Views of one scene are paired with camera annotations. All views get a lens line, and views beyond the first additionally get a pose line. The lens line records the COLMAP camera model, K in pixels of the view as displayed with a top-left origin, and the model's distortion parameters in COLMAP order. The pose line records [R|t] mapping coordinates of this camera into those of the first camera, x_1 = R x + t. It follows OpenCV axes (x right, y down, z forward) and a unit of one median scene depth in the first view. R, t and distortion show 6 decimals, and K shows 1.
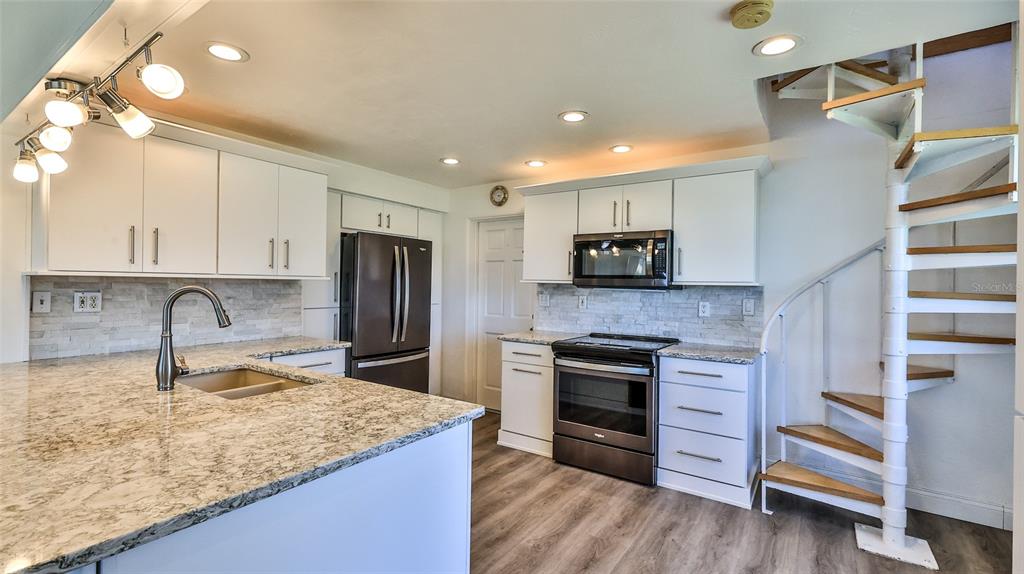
lens RADIAL K [[453.6, 0, 507.3], [0, 453.6, 289.5], [0, 0, 1]] dist [-0.000973, 0.000294]
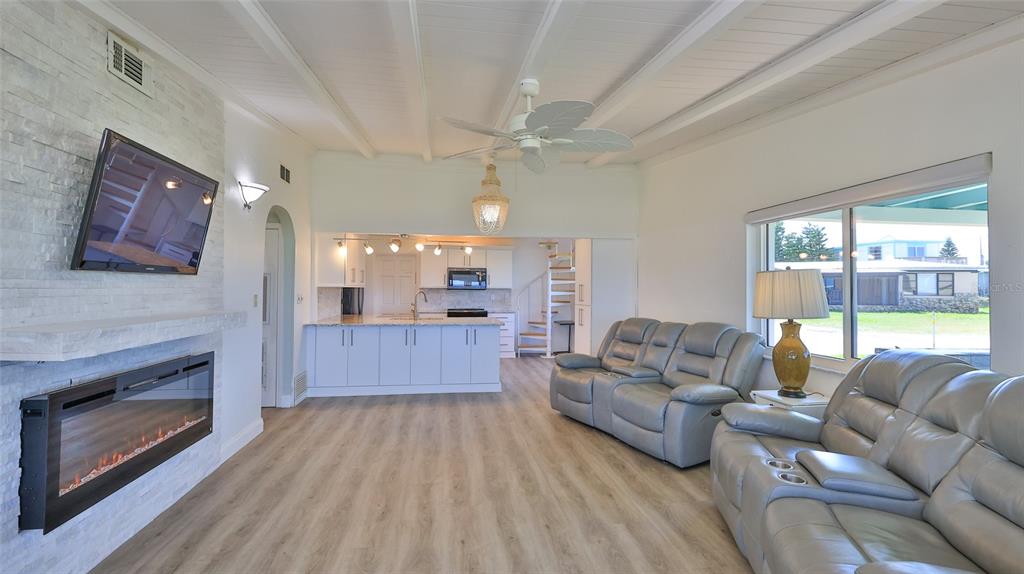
lens RADIAL K [[453.6, 0, 506.2], [0, 453.6, 281.9], [0, 0, 1]] dist [-0.000973, 0.000294]
pose [[0.734691, -0.000202, 0.678402, -1.838319], [0.013102, 0.999818, -0.013890, -0.012499], [-0.678275, 0.019093, 0.734560, -1.433621]]
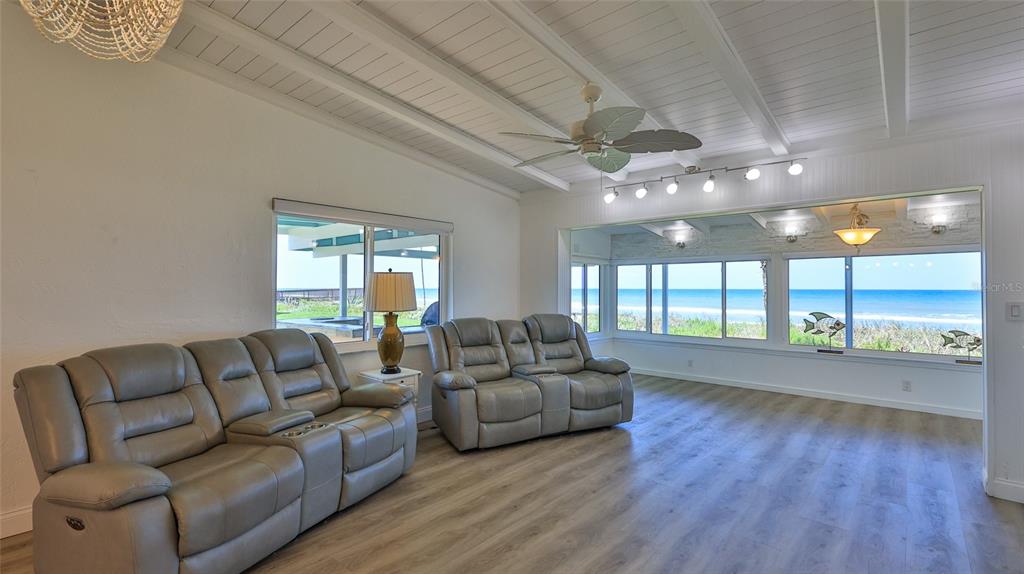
lens RADIAL K [[453.6, 0, 505.5], [0, 453.6, 280.9], [0, 0, 1]] dist [-0.000973, 0.000294]
pose [[-0.992476, -0.016164, 0.121364, -0.992741], [-0.016507, 0.999862, -0.001824, -0.026613], [-0.121318, -0.003814, -0.992606, 0.460224]]
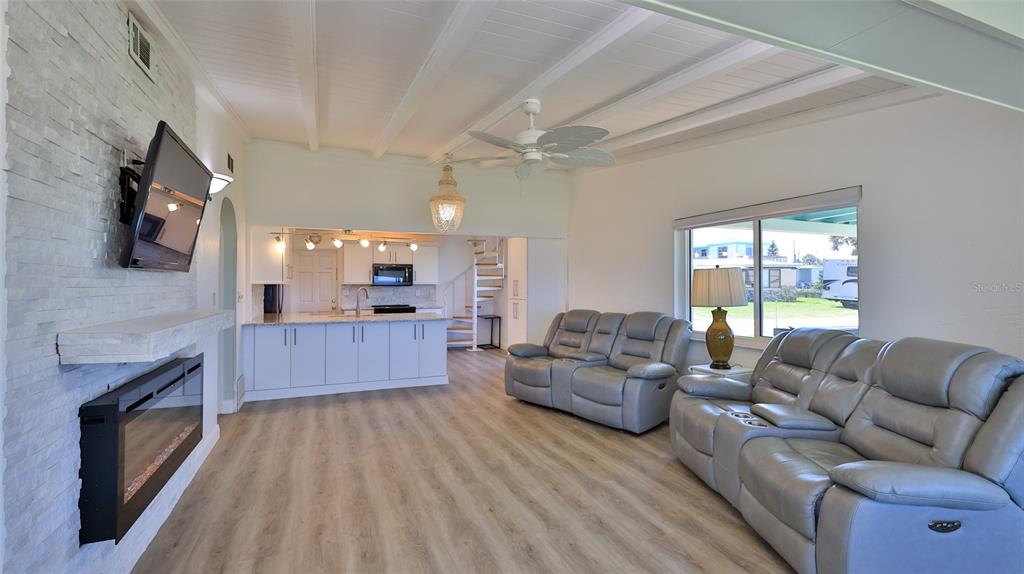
lens RADIAL K [[453.6, 0, 508.3], [0, 453.6, 281.1], [0, 0, 1]] dist [-0.000973, 0.000294]
pose [[0.543529, -0.009041, 0.839341, -2.128783], [0.018967, 0.999819, -0.001513, -0.018918], [-0.839176, 0.016742, 0.543602, -1.287408]]
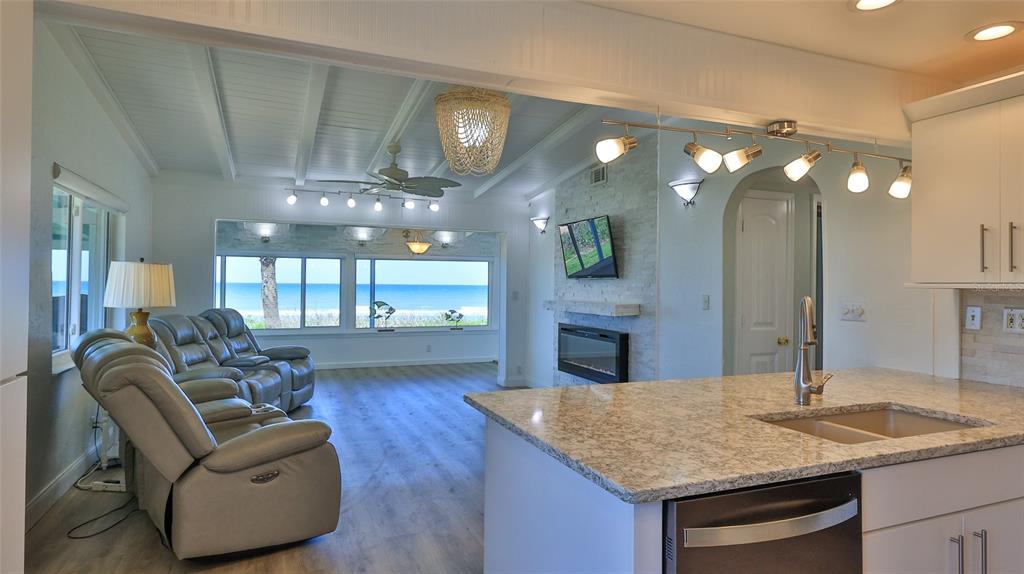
lens RADIAL K [[585.6, 0, 517.4], [0, 585.6, 279.1], [0, 0, 1]] dist [0.000463, 0.001841]
pose [[-0.538862, -0.030396, -0.841845, 0.445305], [-0.028614, 0.999433, -0.017770, -0.003096], [0.841908, 0.014513, -0.539426, 0.825662]]
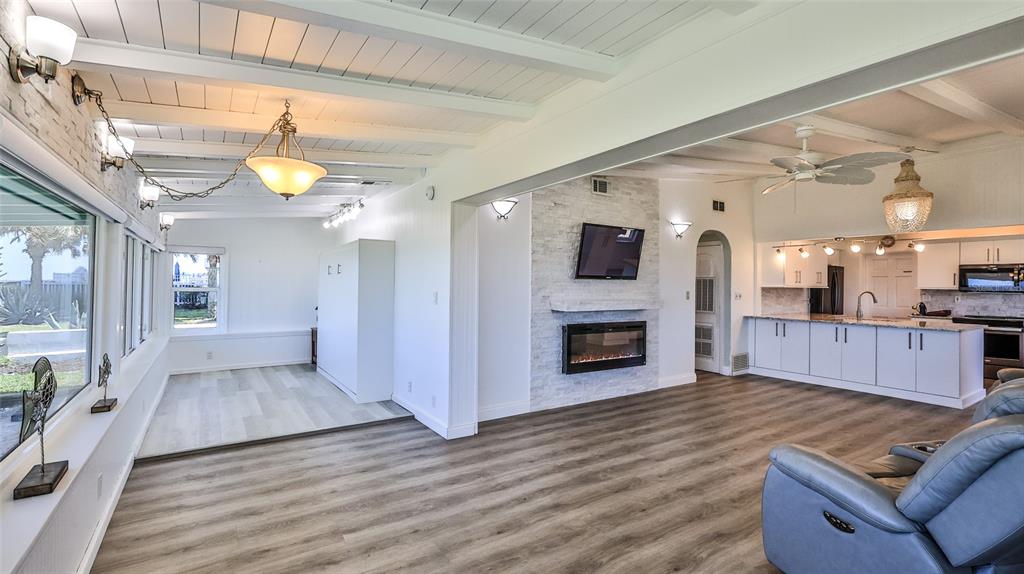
lens RADIAL K [[453.6, 0, 506.0], [0, 453.6, 280.8], [0, 0, 1]] dist [-0.000973, 0.000294]
pose [[0.928179, -0.007399, -0.372061, -1.403713], [-0.002456, 0.999659, -0.026007, 0.007926], [0.372126, 0.025052, 0.927844, -2.328327]]
